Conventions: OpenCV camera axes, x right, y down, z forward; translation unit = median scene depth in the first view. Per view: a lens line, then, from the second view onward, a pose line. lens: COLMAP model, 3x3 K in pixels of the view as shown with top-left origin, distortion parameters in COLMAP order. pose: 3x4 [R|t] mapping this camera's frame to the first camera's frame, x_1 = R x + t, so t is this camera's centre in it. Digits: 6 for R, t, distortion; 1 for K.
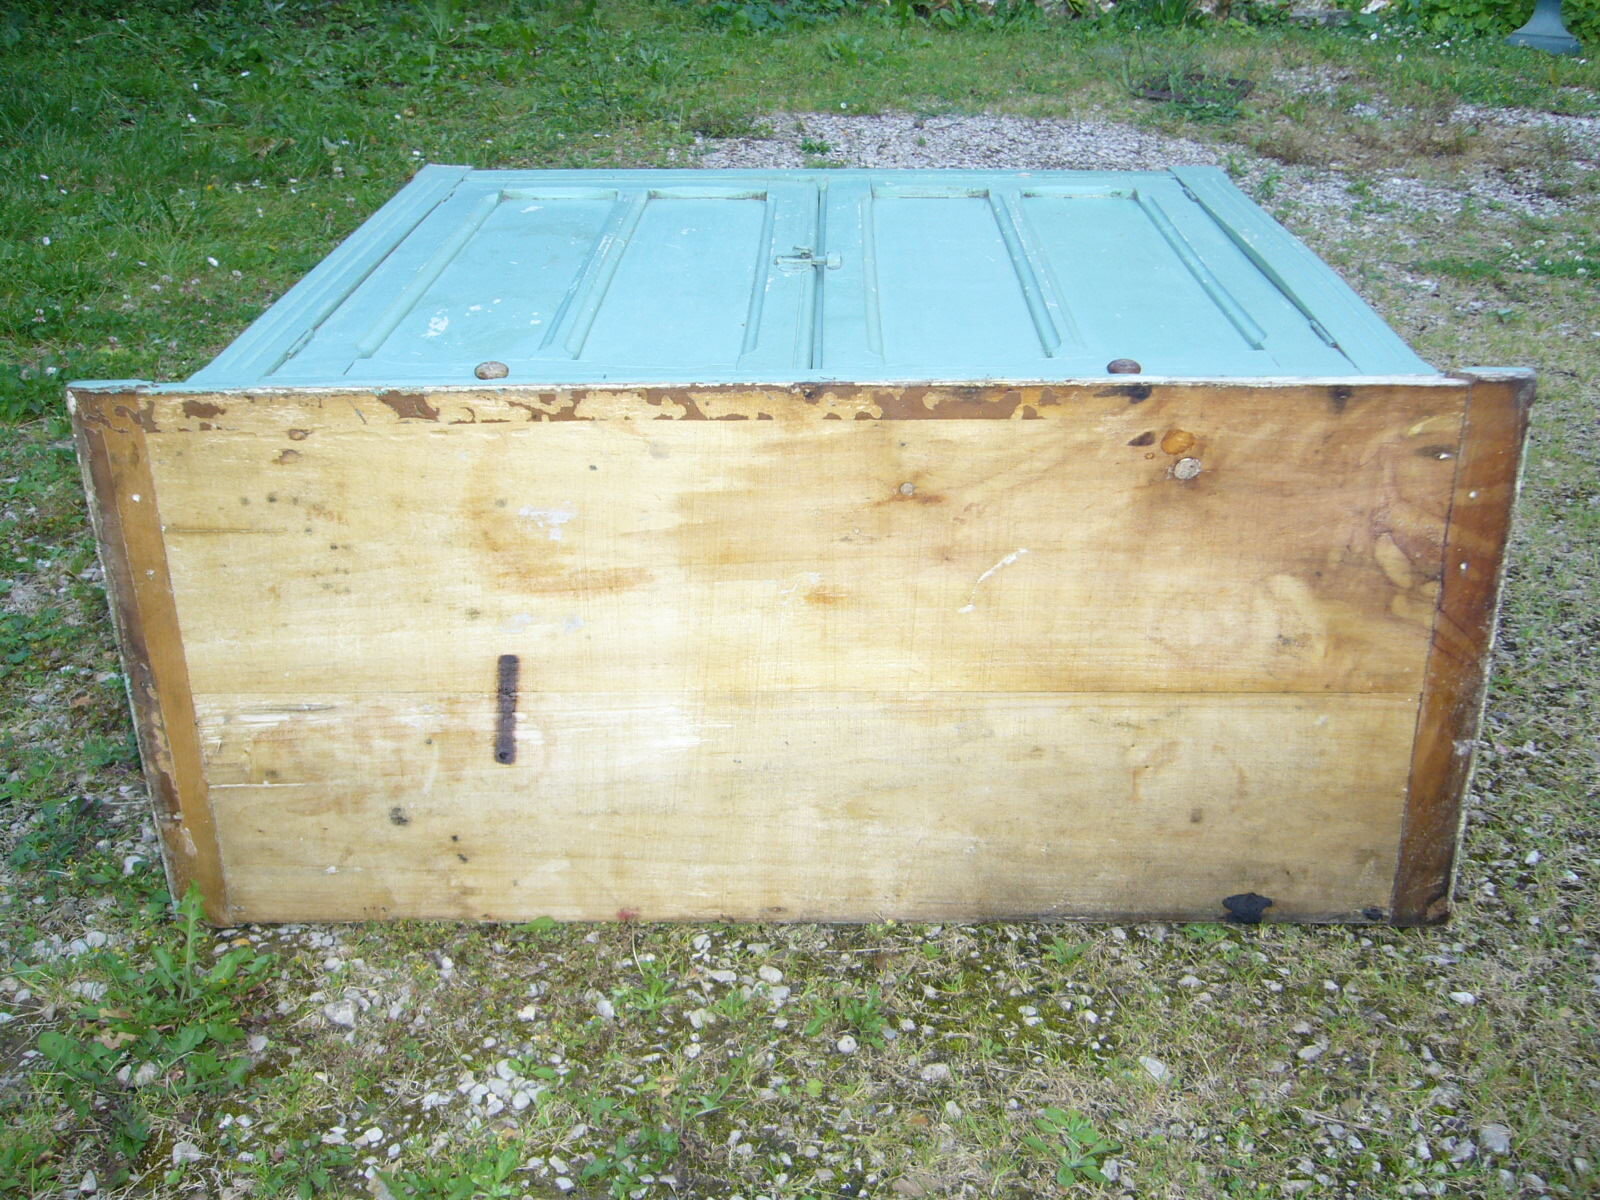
lens RADIAL K [[1648.2, 0, 803.6], [0, 1648.2, 590.9], [0, 0, 1]] dist [-0.045990, 0.000000]
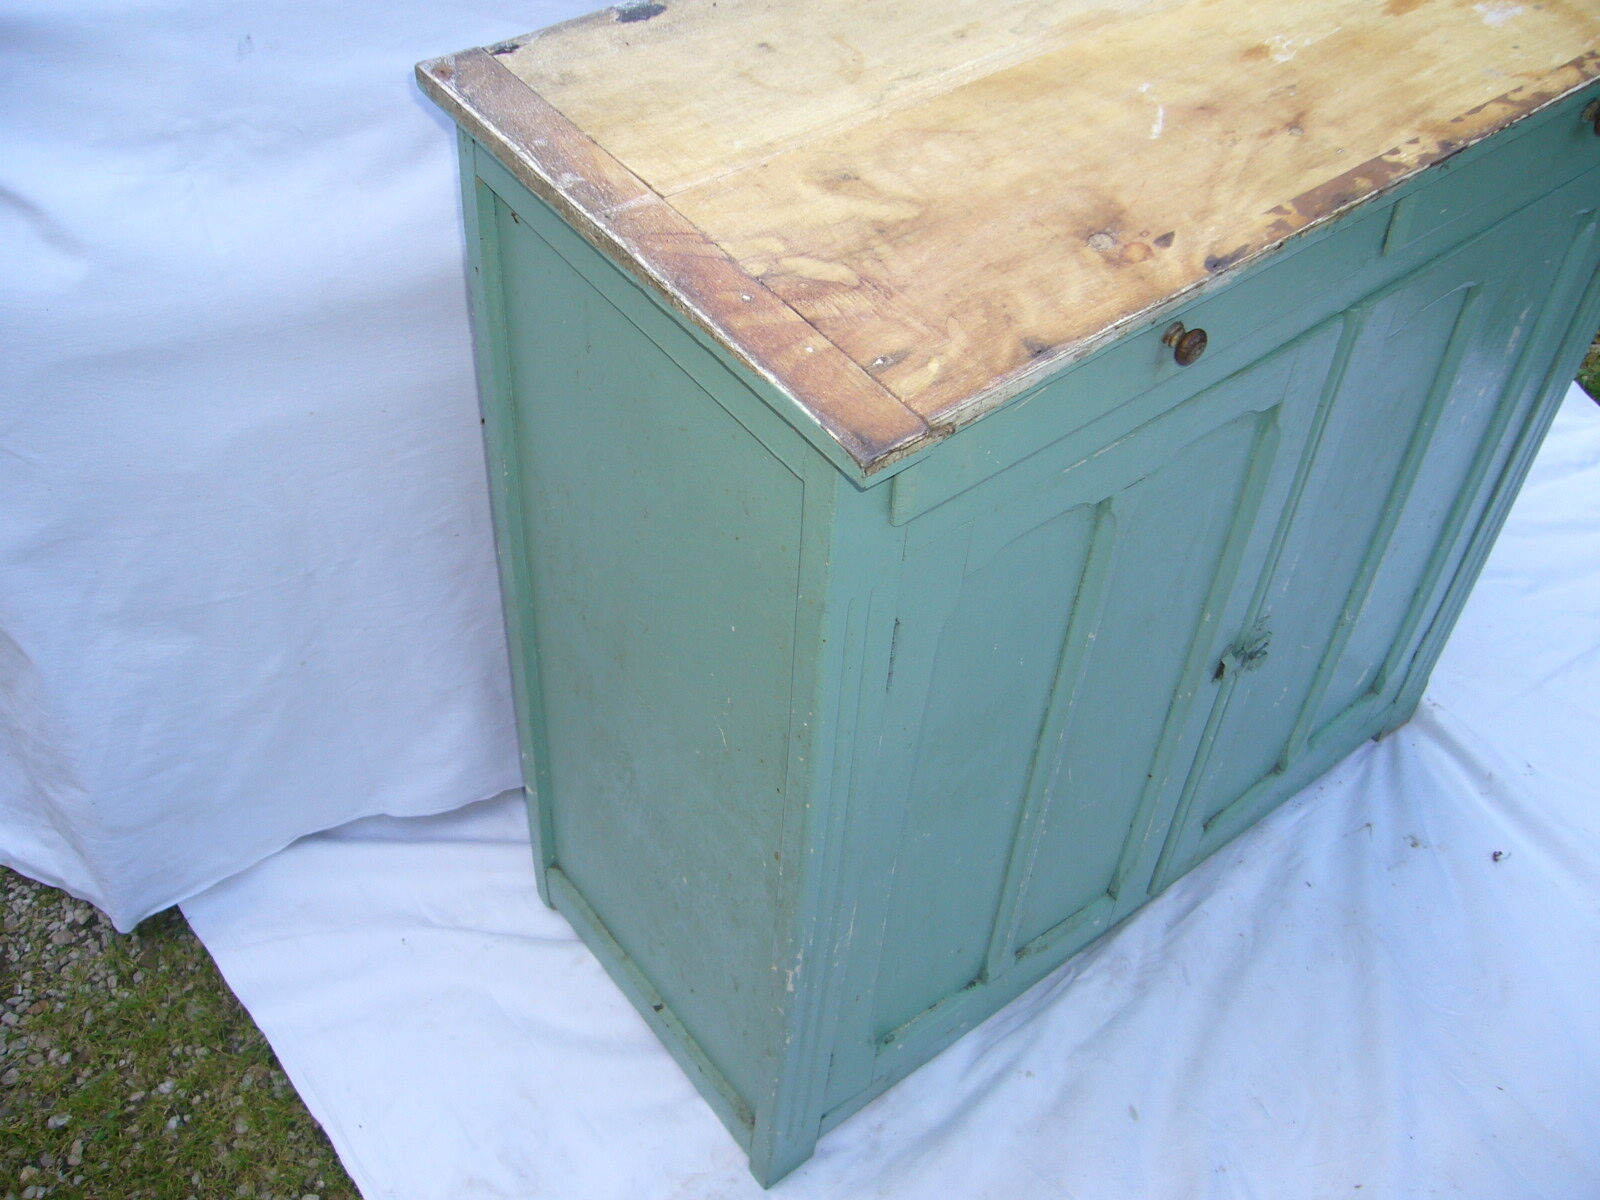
lens RADIAL K [[1648.2, 0, 806.7], [0, 1648.2, 602.4], [0, 0, 1]] dist [-0.045990, 0.000000]
pose [[-0.790247, 0.436929, -0.429654, 0.768236], [-0.540144, -0.827795, 0.151658, -0.264213], [-0.289402, 0.351922, 0.890167, 0.345976]]
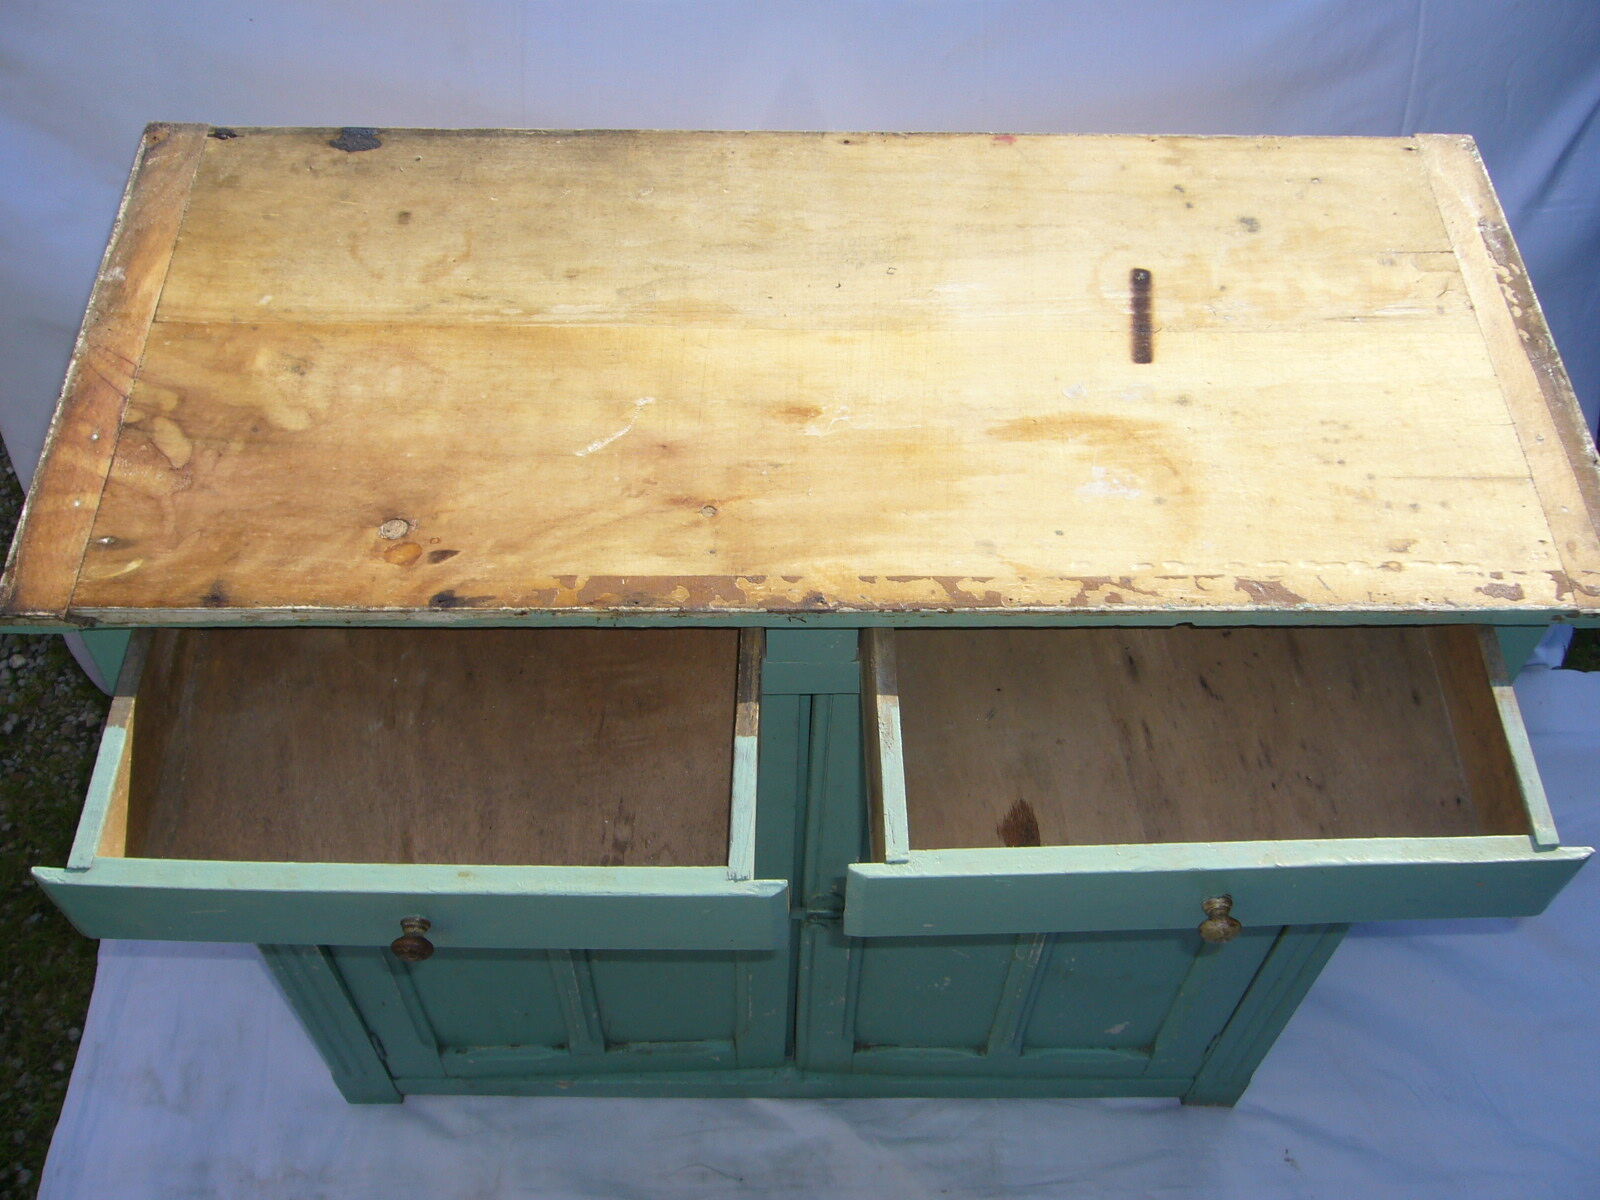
lens RADIAL K [[1648.2, 0, 802.2], [0, 1648.2, 587.9], [0, 0, 1]] dist [-0.045990, 0.000000]
pose [[-0.999995, -0.002856, -0.001136, 0.012083], [0.002583, -0.981073, 0.193619, -0.268162], [-0.001667, 0.193615, 0.981076, 0.125830]]
